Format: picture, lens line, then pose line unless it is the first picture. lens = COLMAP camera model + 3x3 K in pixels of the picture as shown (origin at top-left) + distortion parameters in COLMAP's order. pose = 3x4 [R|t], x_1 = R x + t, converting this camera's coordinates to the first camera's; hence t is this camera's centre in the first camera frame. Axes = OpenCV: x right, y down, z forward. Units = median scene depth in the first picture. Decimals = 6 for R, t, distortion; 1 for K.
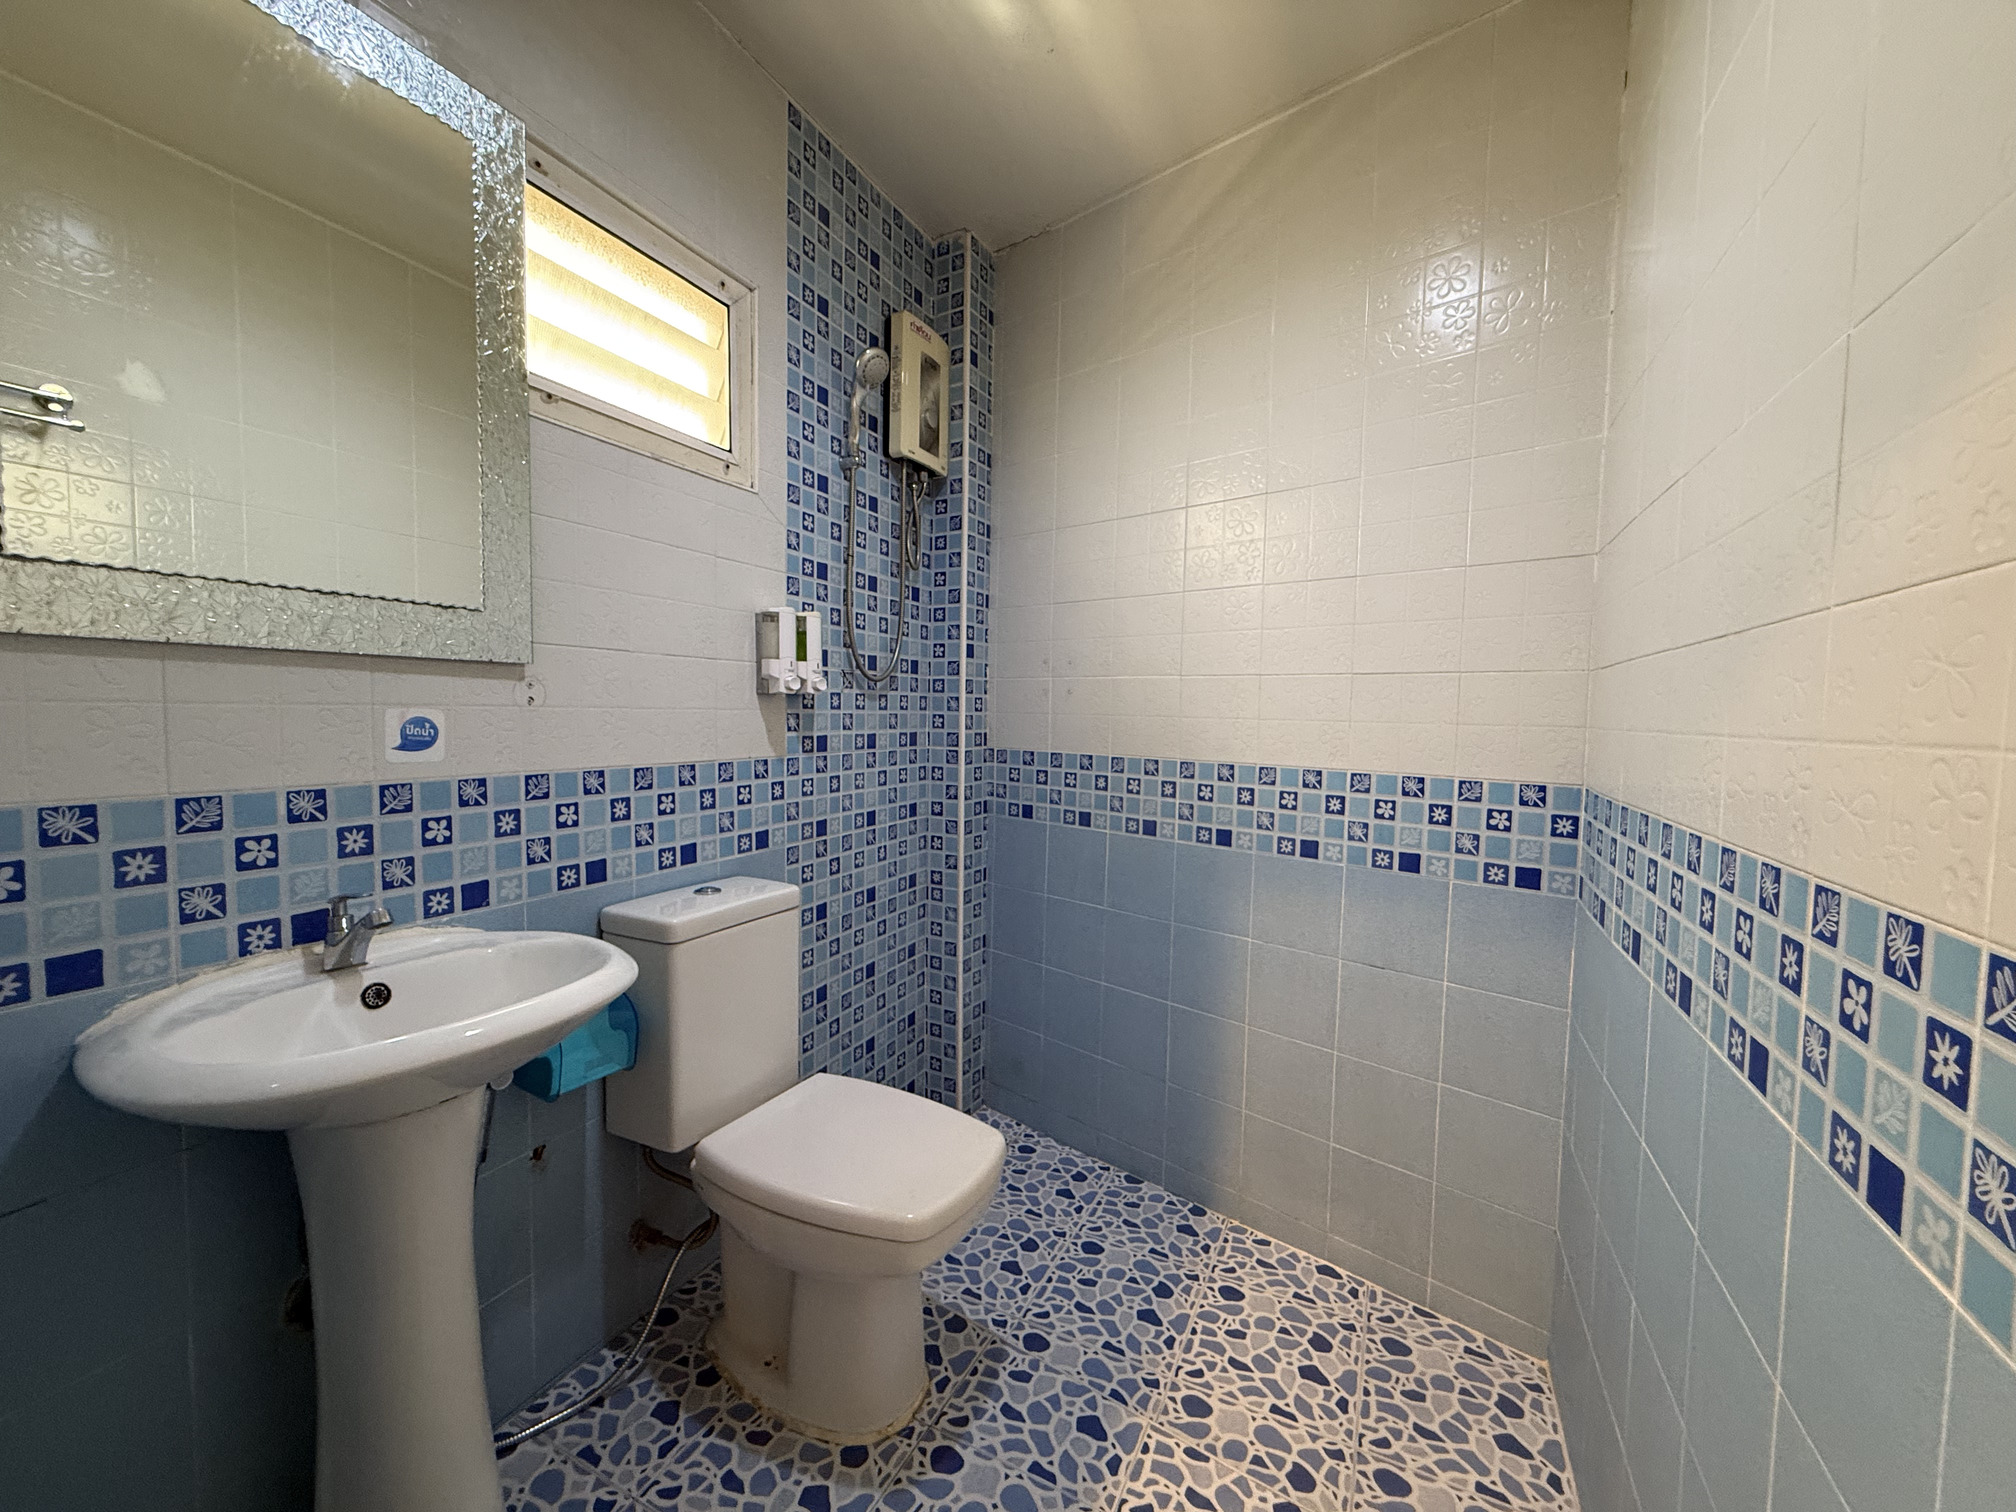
lens RADIAL K [[807.6, 0, 1003.2], [0, 807.6, 757.6], [0, 0, 1]] dist [0.001390, -0.000192]
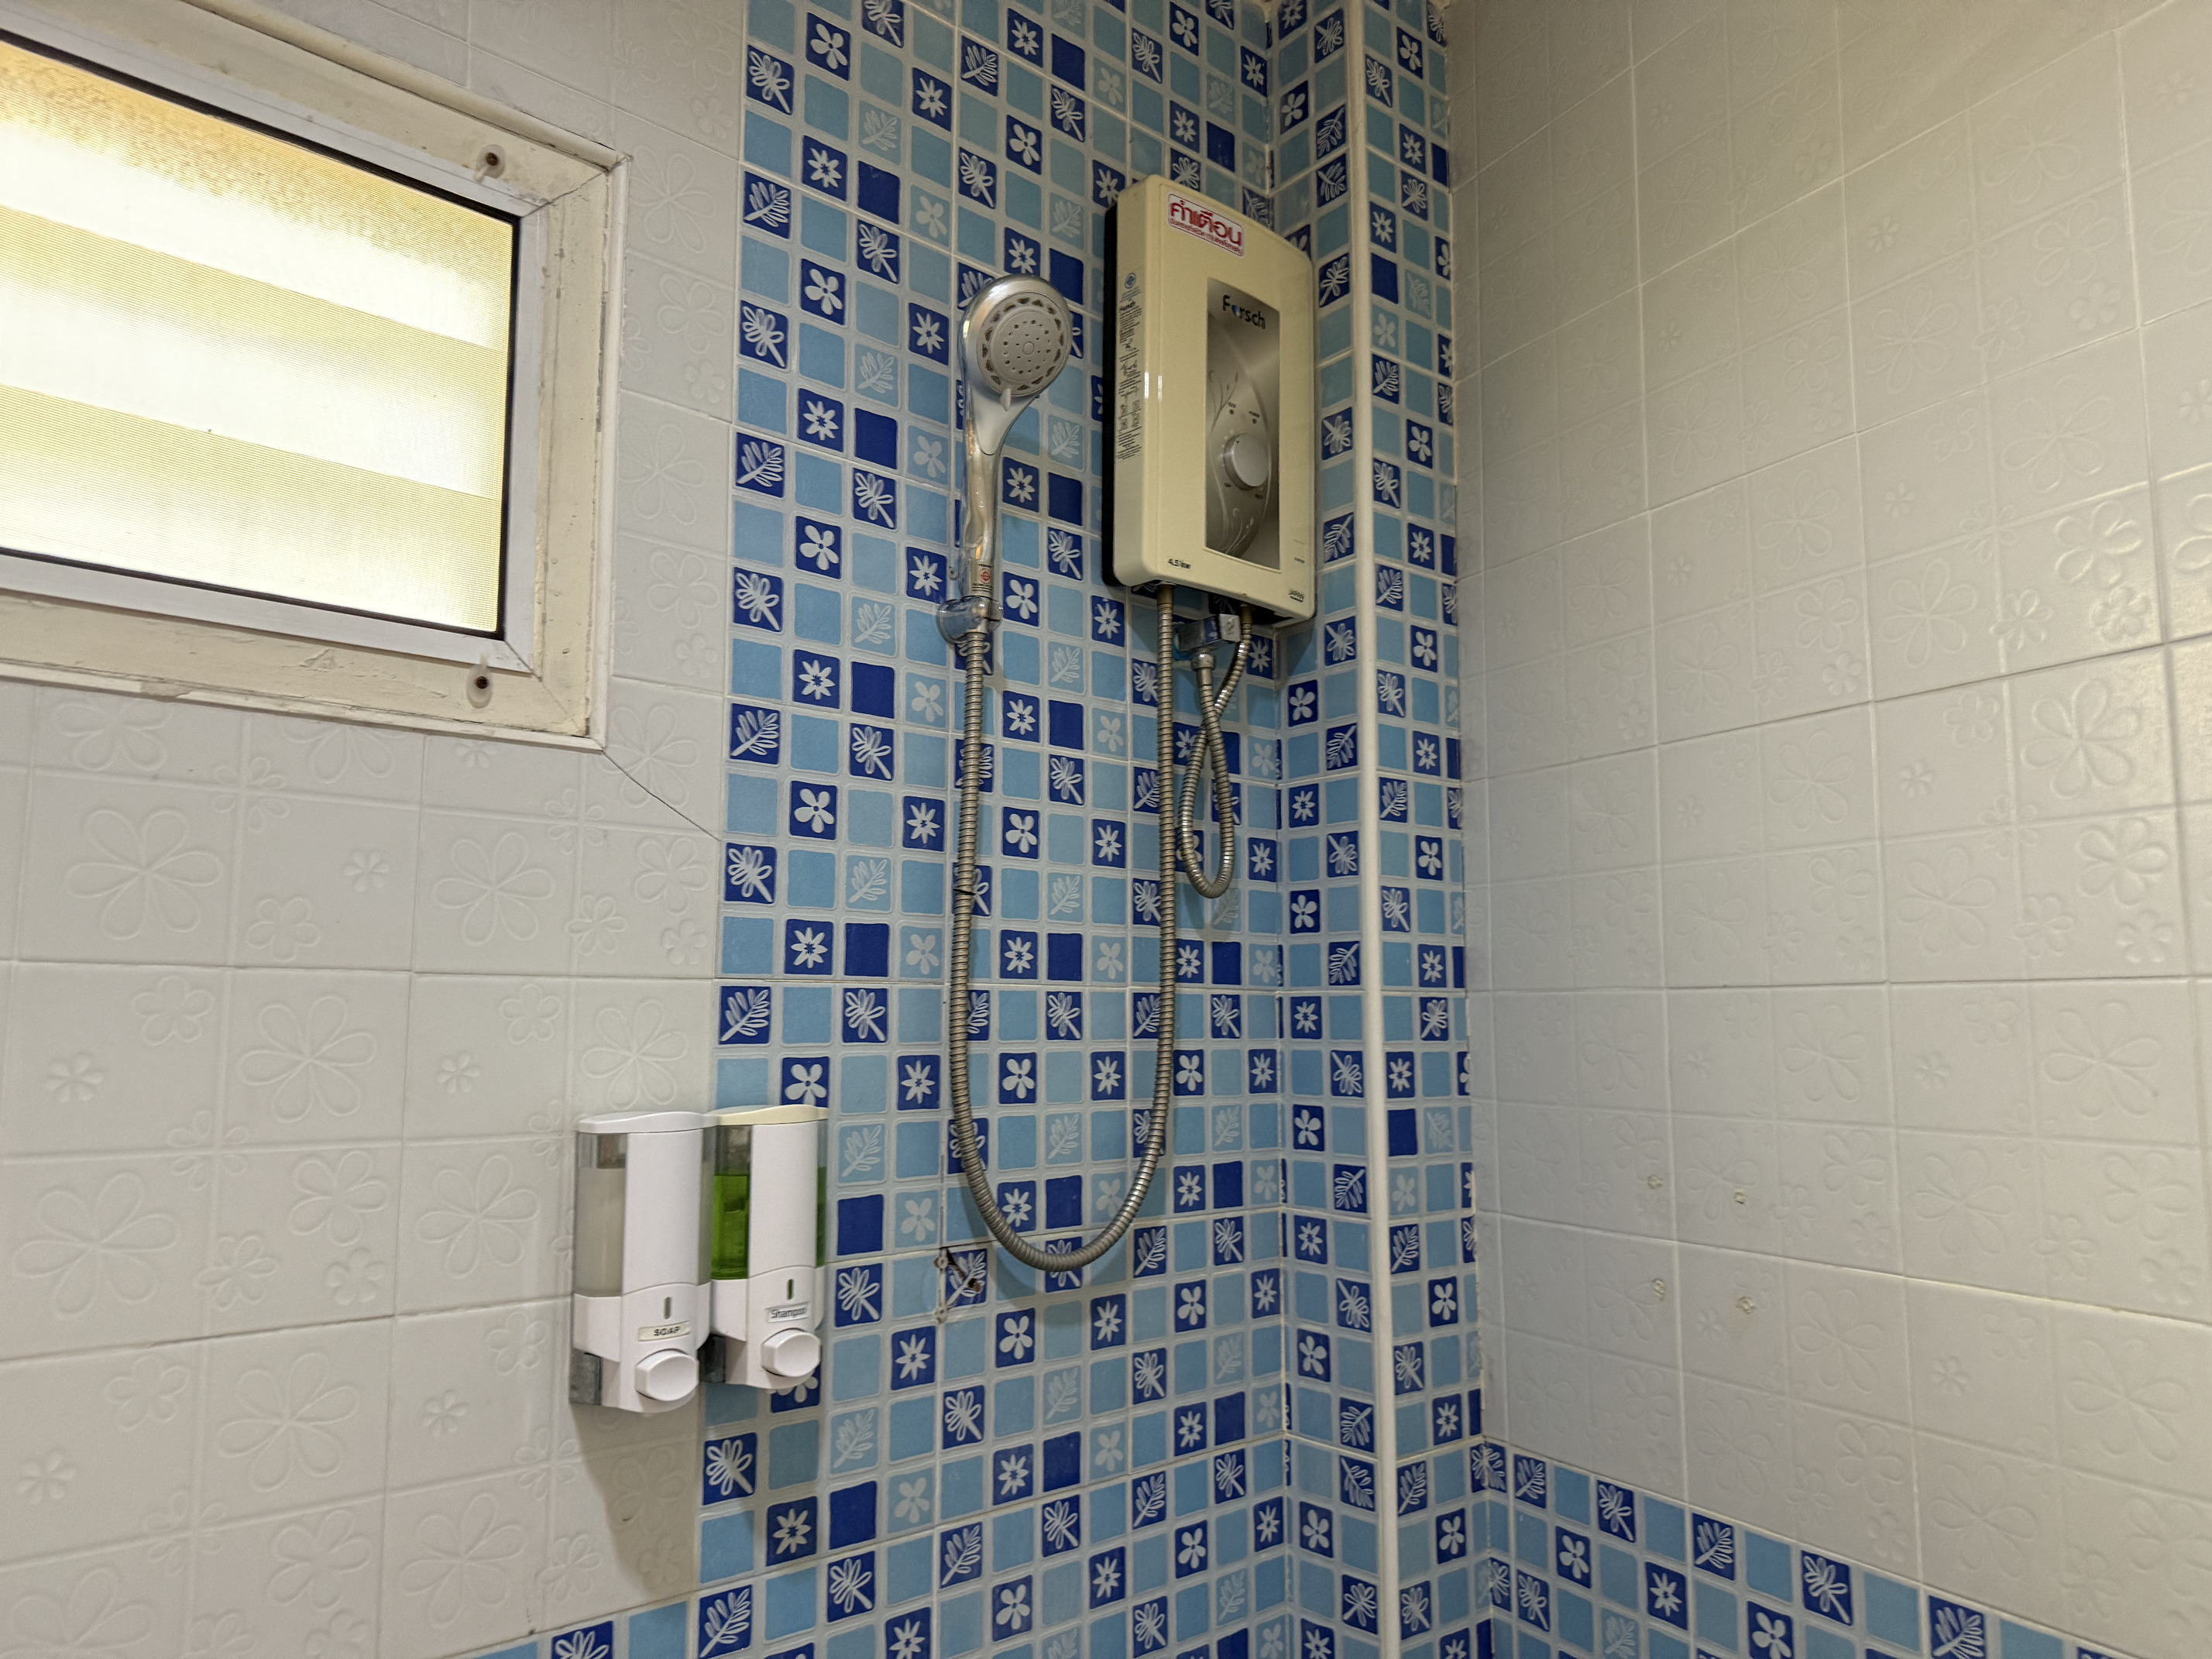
lens RADIAL K [[1548.3, 0, 1114.5], [0, 1548.3, 837.2], [0, 0, 1]] dist [0.174510, -0.391070]
pose [[0.937589, -0.058111, -0.342854, 0.076168], [-0.004926, 0.983620, -0.180186, -0.144764], [0.347709, 0.170630, 0.921946, 0.400338]]
